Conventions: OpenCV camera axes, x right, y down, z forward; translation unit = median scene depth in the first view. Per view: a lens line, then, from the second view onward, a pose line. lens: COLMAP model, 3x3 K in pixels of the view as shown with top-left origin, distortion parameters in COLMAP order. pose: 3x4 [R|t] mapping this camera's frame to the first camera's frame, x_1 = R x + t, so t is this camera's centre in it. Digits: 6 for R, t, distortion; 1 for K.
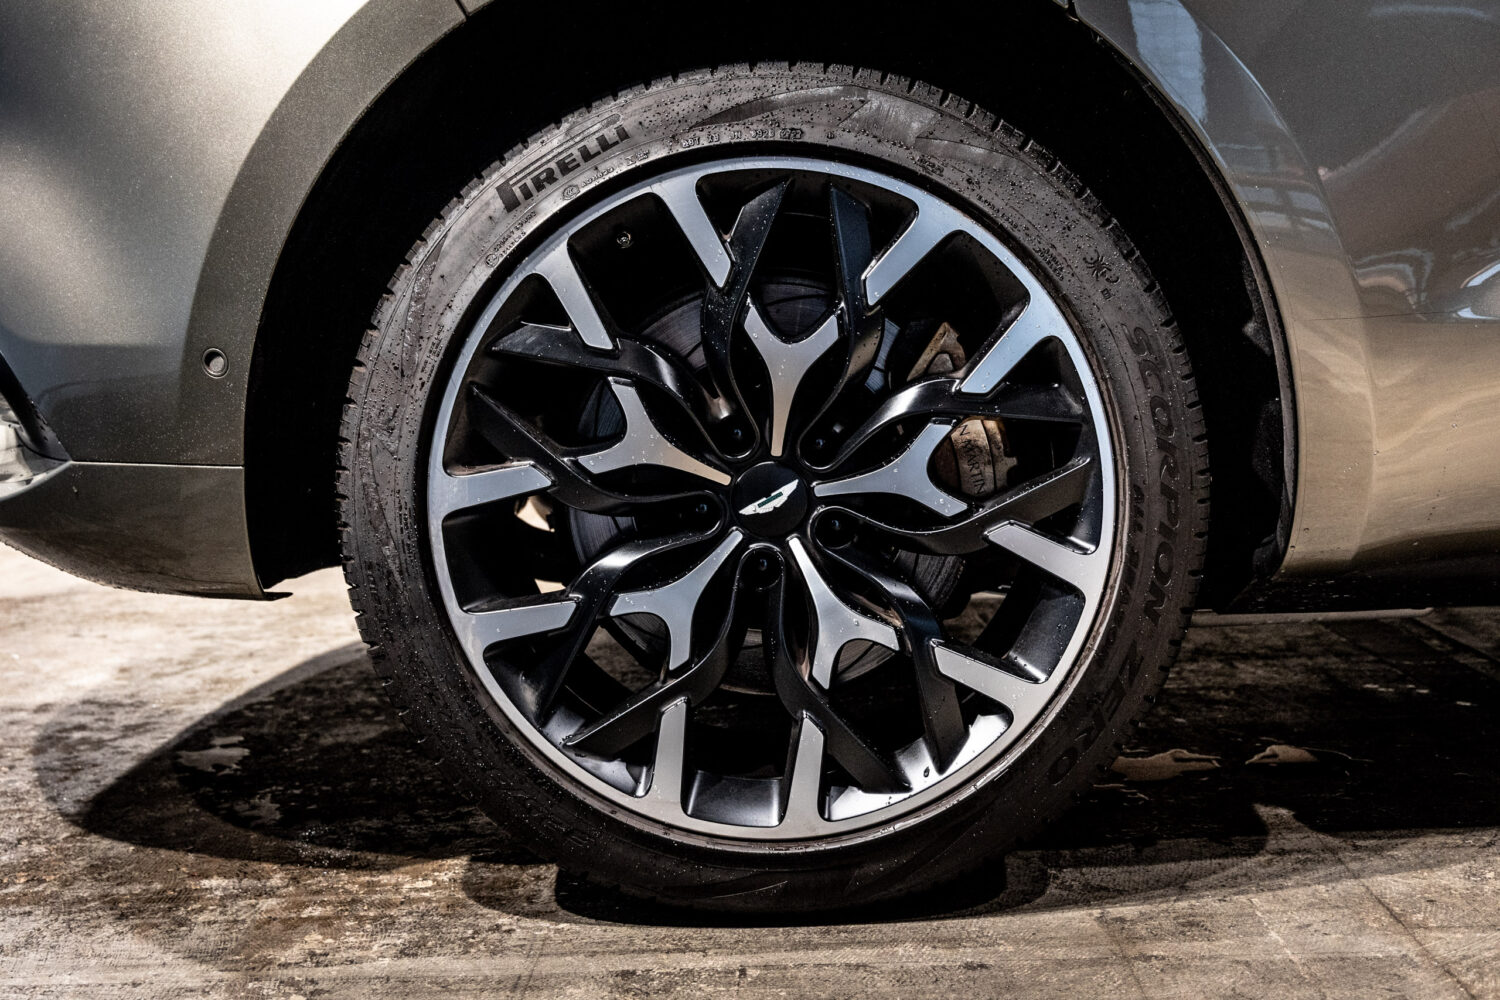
lens RADIAL K [[1727.5, 0, 750.0], [0, 1727.5, 500.0], [0, 0, 1]] dist [-0.005244, 0.015118]
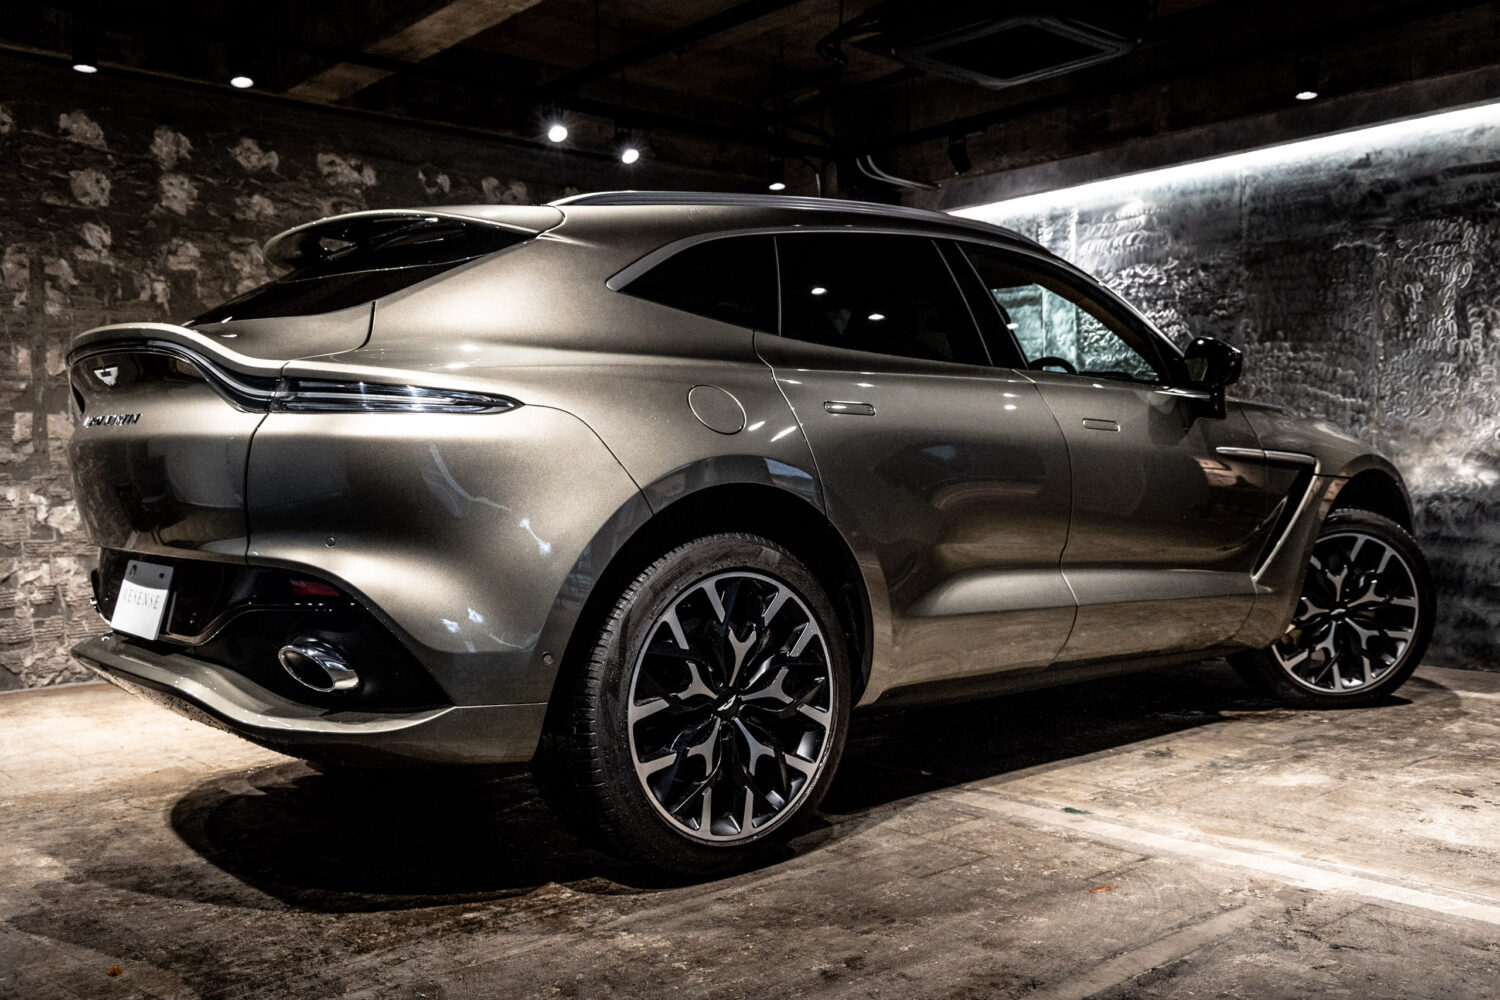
lens RADIAL K [[1335.4, 0, 762.0], [0, 1335.4, 497.2], [0, 0, 1]] dist [-0.010685, 0.017575]
pose [[0.725104, 0.017238, 0.688423, -1.317517], [0.057813, 0.994634, -0.085800, -0.131400], [-0.686208, 0.102014, 0.720216, -0.478474]]
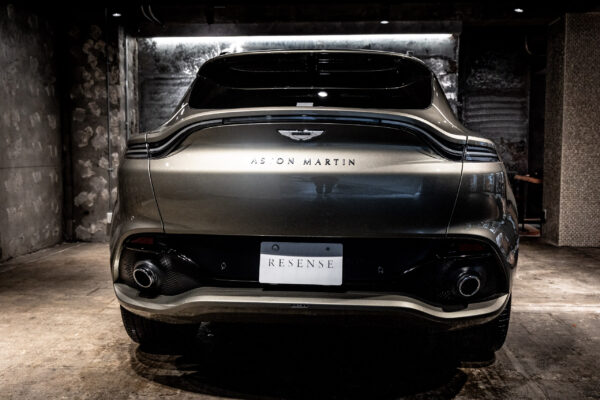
lens RADIAL K [[631.6, 0, 299.4], [0, 631.6, 193.0], [0, 0, 1]] dist [0.002501, -0.009256]
pose [[0.043207, -0.029435, 0.998632, -2.255571], [0.105460, 0.994116, 0.024739, -0.431006], [-0.993484, 0.104247, 0.046057, 1.542995]]
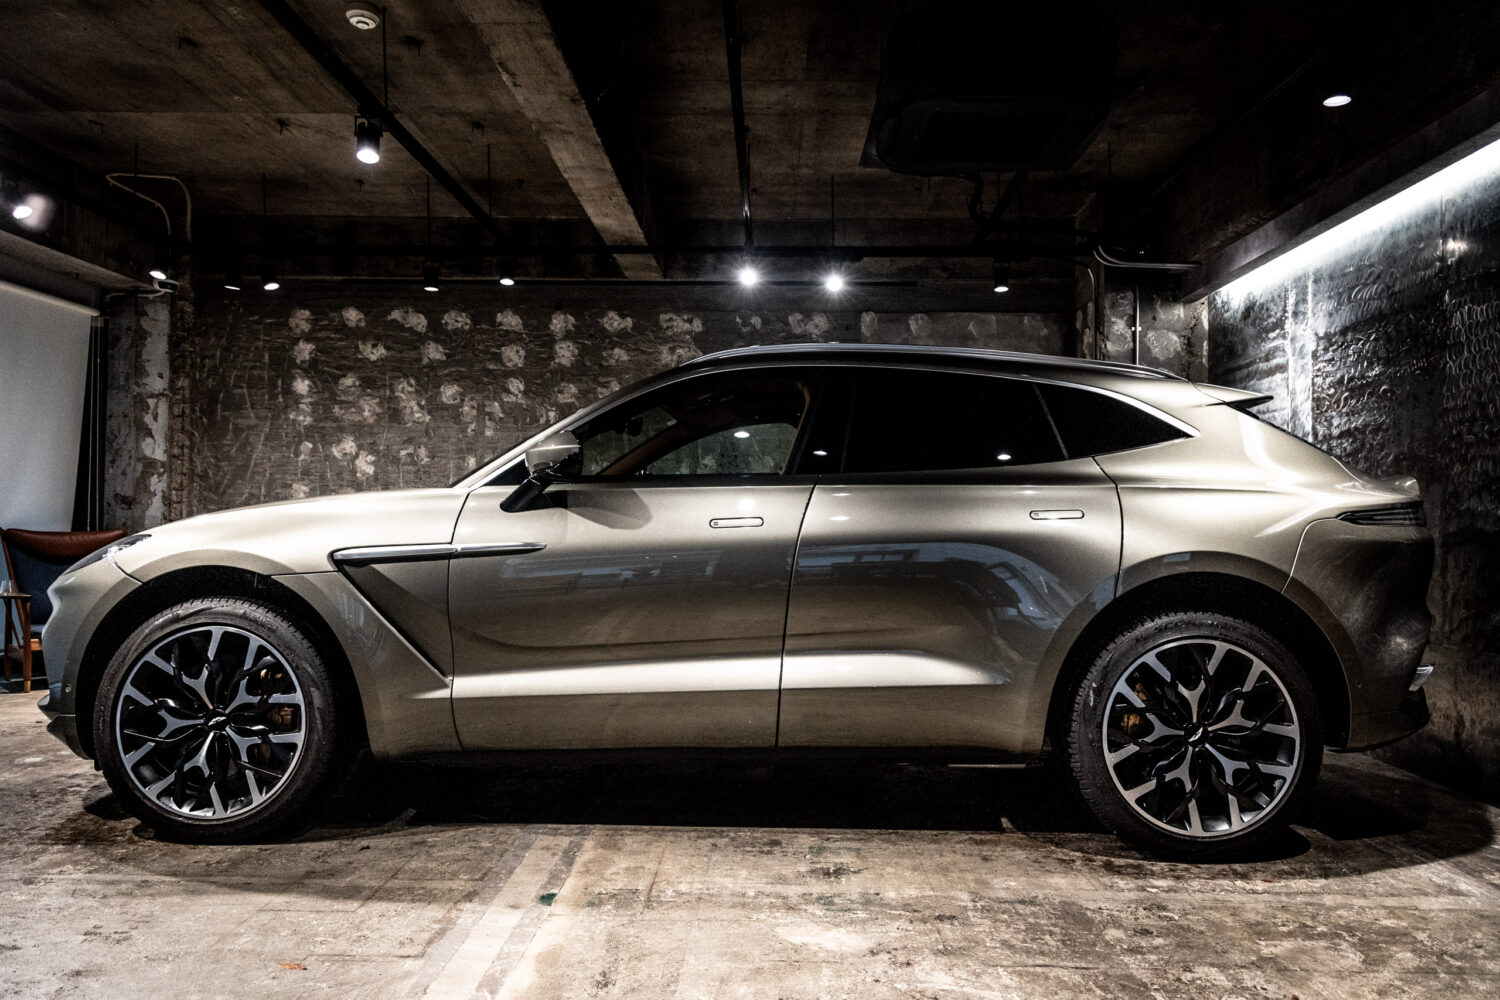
lens RADIAL K [[993.6, 0, 754.8], [0, 993.6, 498.3], [0, 0, 1]] dist [-0.008365, -0.005960]
pose [[0.998517, 0.047564, 0.026478, 0.967733], [-0.043639, 0.990157, -0.132988, -0.246579], [-0.032543, 0.131635, 0.990764, -0.989632]]
